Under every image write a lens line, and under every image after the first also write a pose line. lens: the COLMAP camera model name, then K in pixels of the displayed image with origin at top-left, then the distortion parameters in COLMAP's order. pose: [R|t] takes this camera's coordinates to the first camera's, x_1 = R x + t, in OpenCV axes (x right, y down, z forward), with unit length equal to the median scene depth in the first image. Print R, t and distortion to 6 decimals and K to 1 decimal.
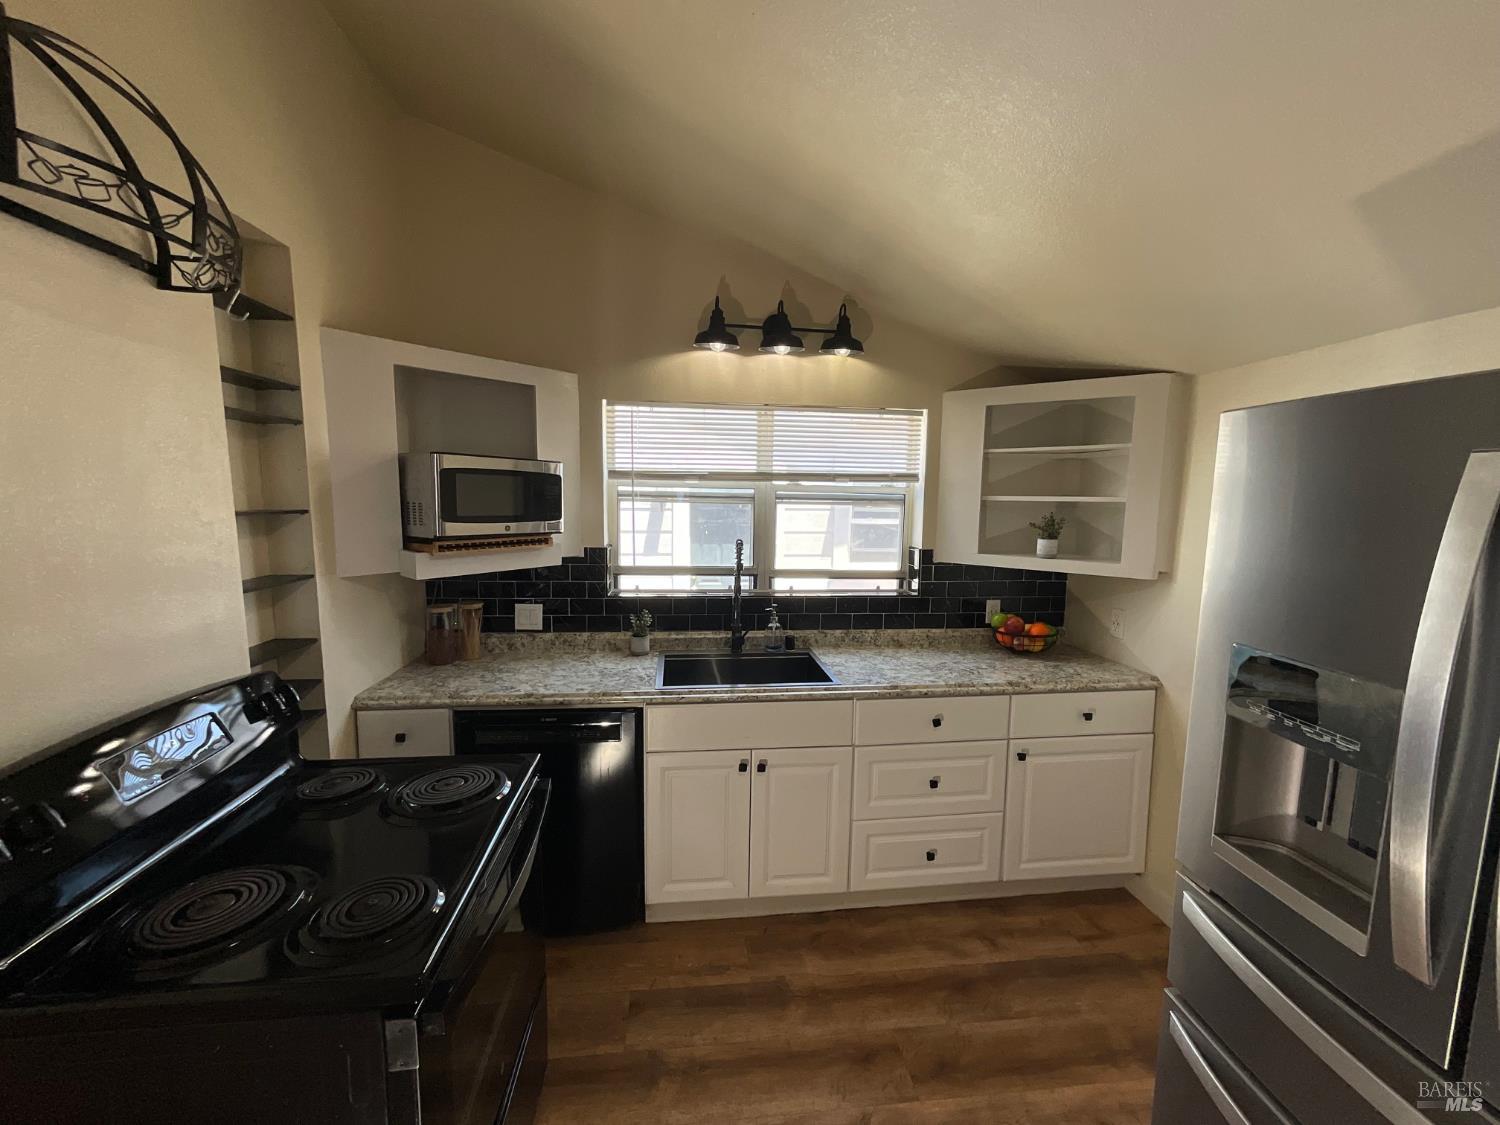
lens RADIAL K [[608.4, 0, 752.1], [0, 608.4, 566.0], [0, 0, 1]] dist [0.000472, 0.000551]
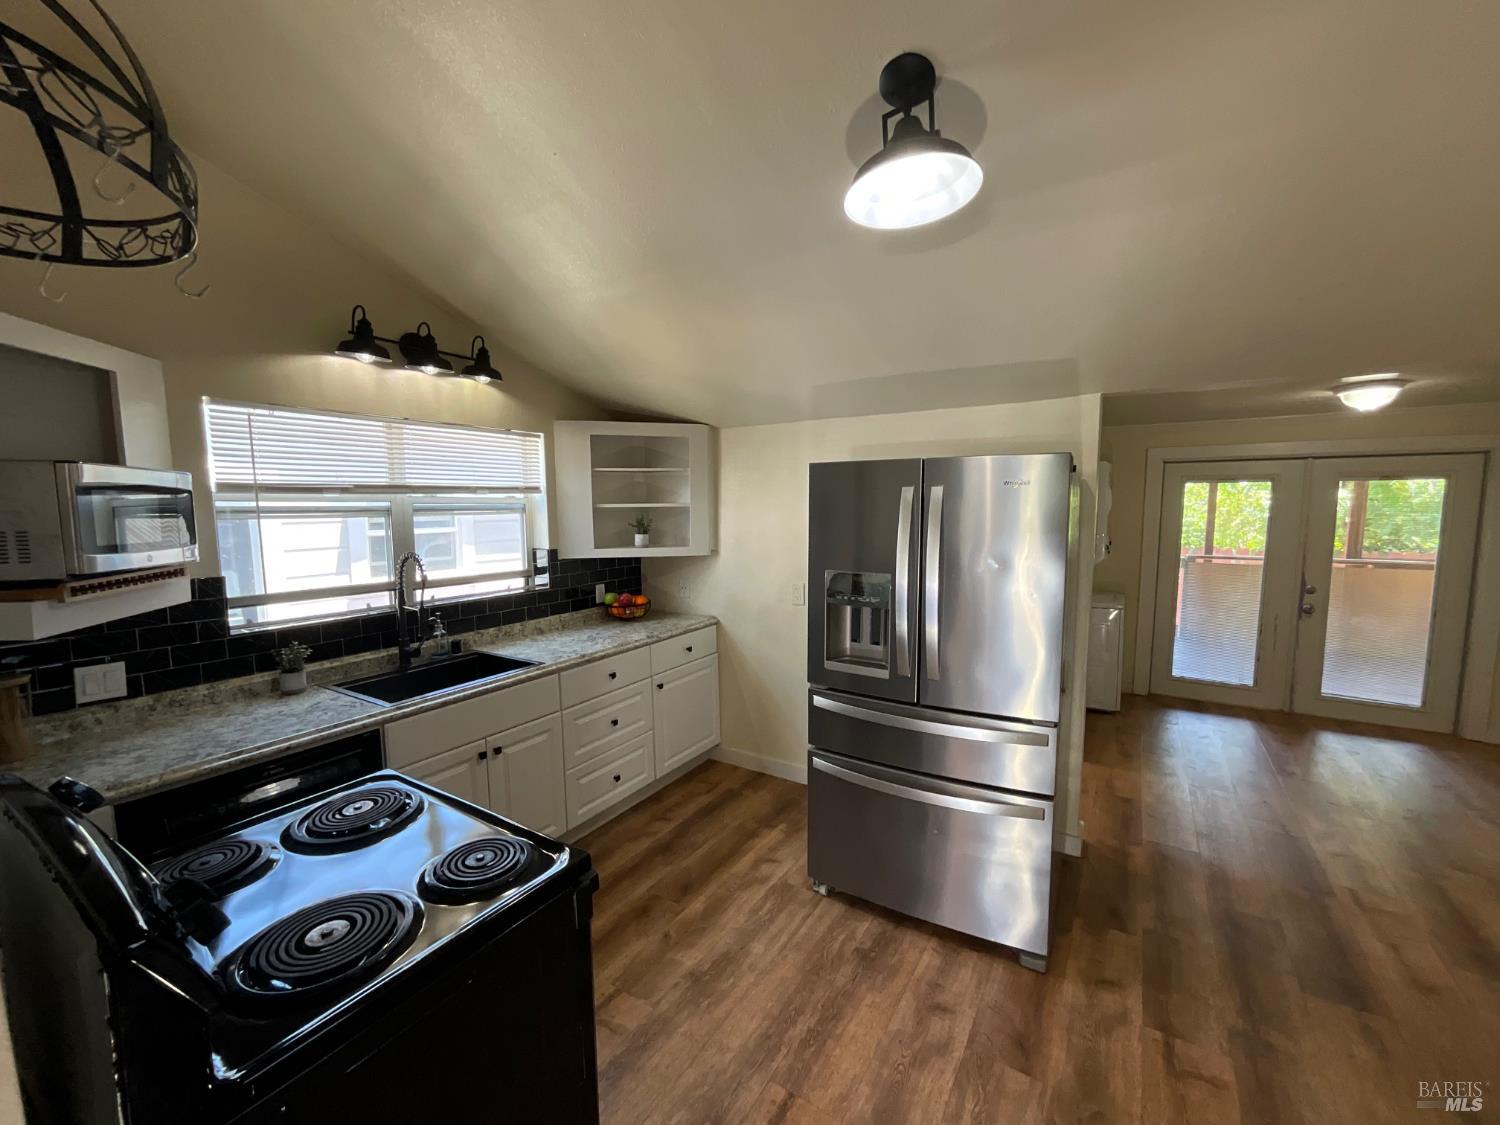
lens RADIAL K [[608.4, 0, 752.1], [0, 608.4, 566.0], [0, 0, 1]] dist [0.000472, 0.000551]
pose [[0.630162, -0.099462, 0.770067, -0.426130], [0.106129, 0.993487, 0.041472, -0.002411], [-0.769176, 0.055593, 0.636614, -0.074963]]
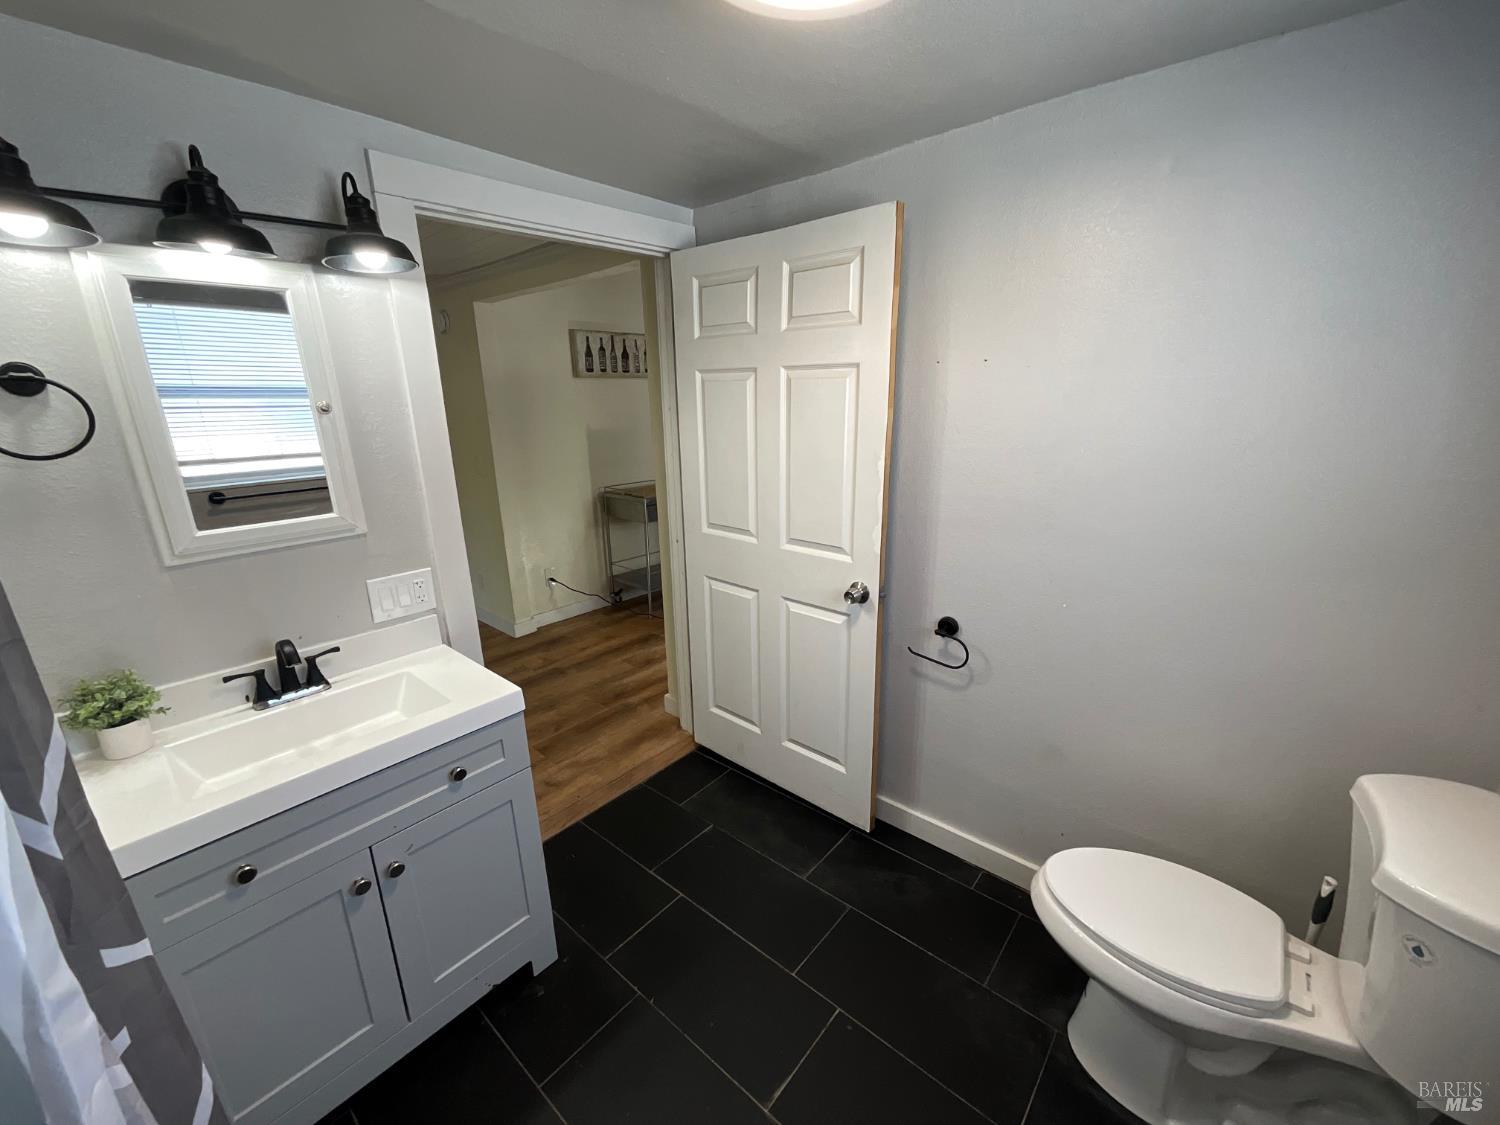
lens RADIAL K [[608.4, 0, 752.1], [0, 608.4, 566.0], [0, 0, 1]] dist [0.000472, 0.000551]
pose [[-0.732428, 0.187388, -0.654549, 1.311756], [-0.073823, 0.933853, 0.349955, -0.079262], [0.676830, 0.304638, -0.670147, 0.980693]]
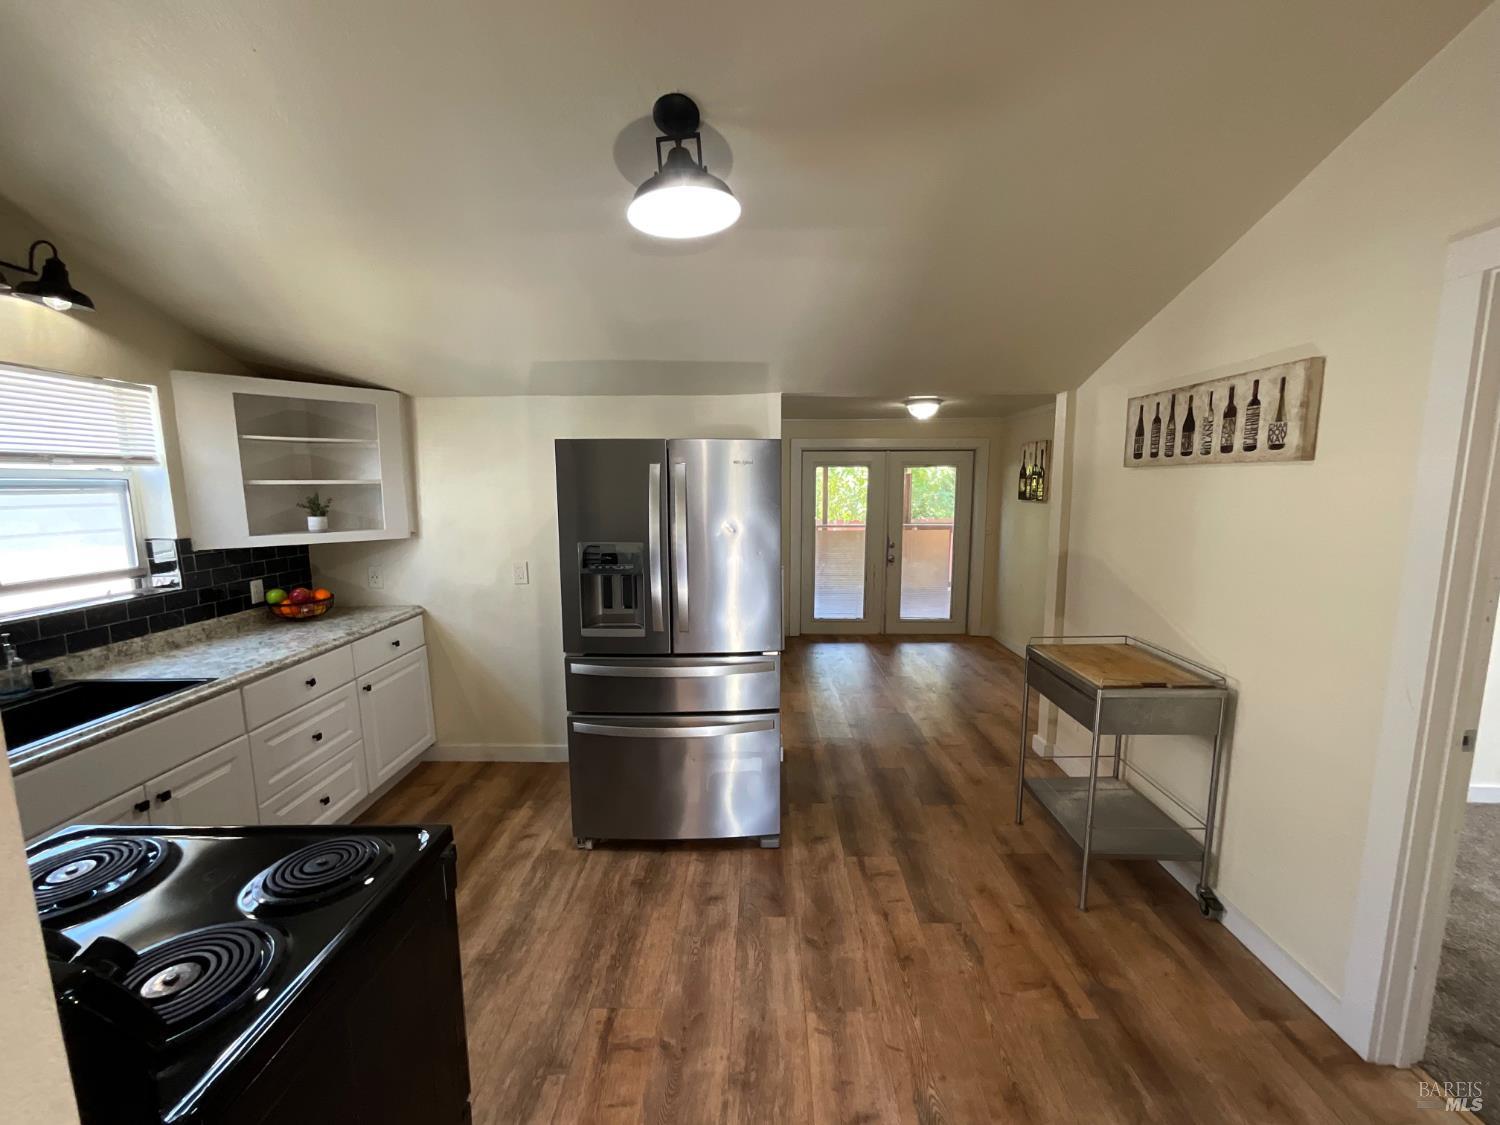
lens RADIAL K [[608.4, 0, 752.1], [0, 608.4, 566.0], [0, 0, 1]] dist [0.000472, 0.000551]
pose [[0.129172, -0.149693, 0.980258, -0.559530], [0.121138, 0.983518, 0.134228, -0.005716], [-0.984195, 0.101408, 0.145176, 0.013736]]
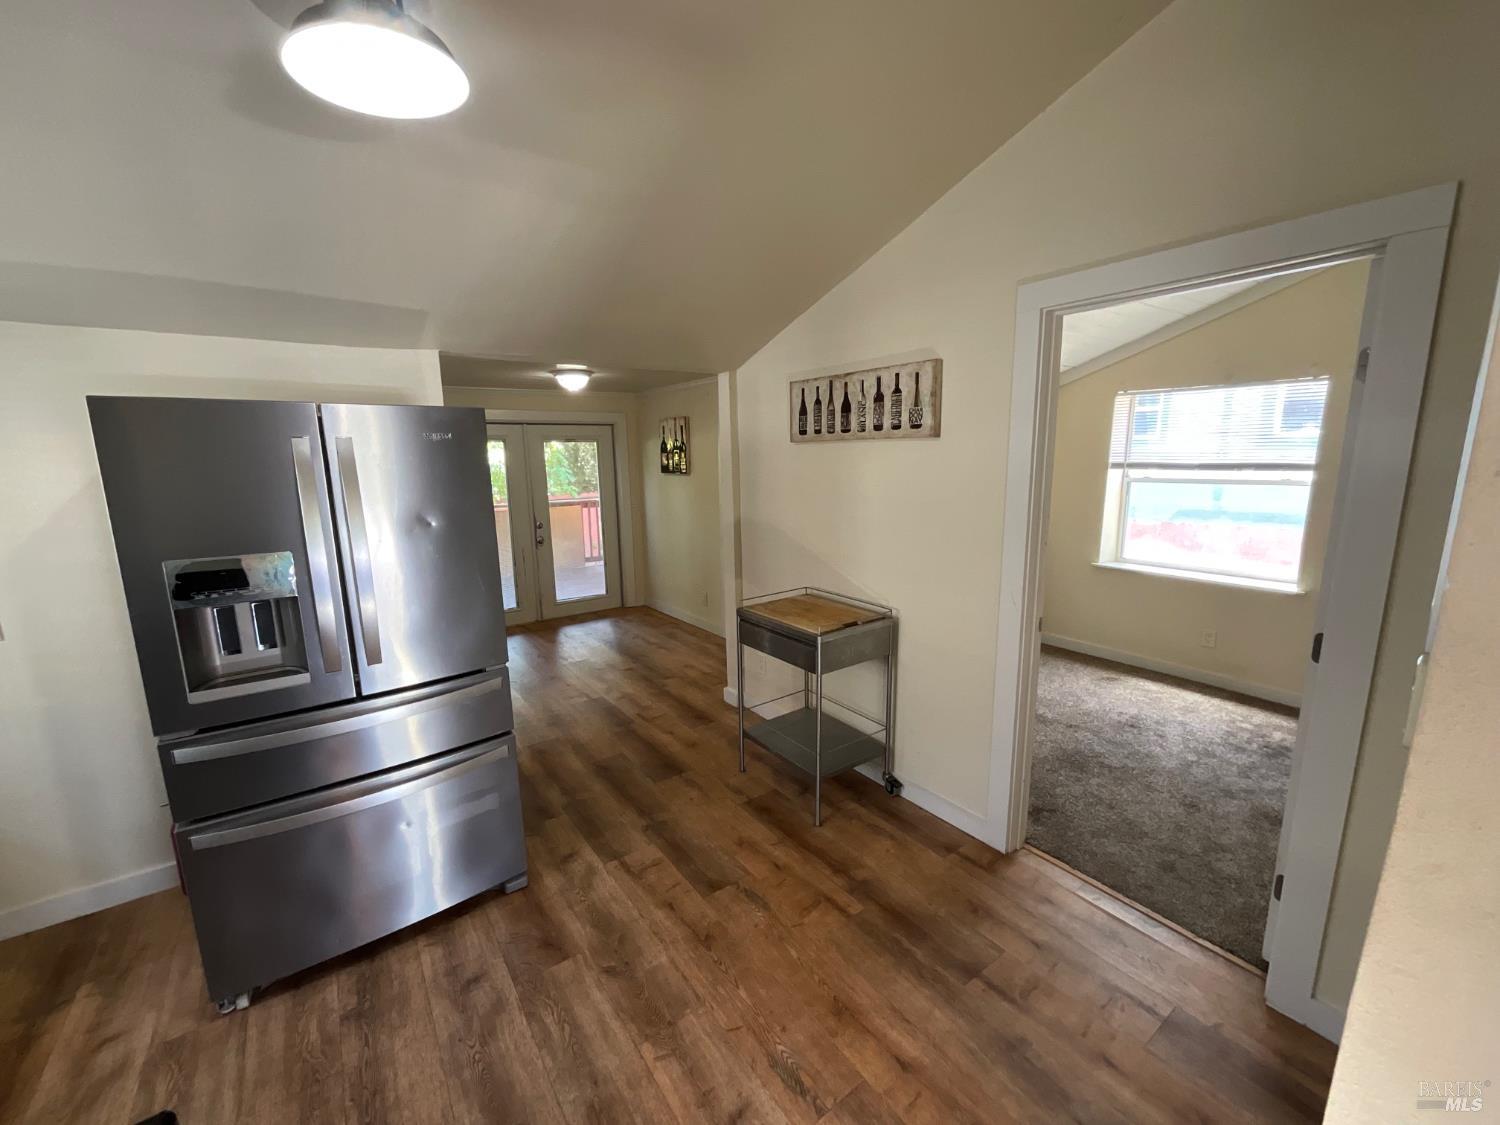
lens RADIAL K [[608.4, 0, 752.1], [0, 608.4, 566.0], [0, 0, 1]] dist [0.000472, 0.000551]
pose [[-0.489068, -0.165407, 0.856419, -0.462313], [0.112097, 0.961794, 0.249773, -0.028076], [-0.865013, 0.218158, -0.451841, 0.179608]]
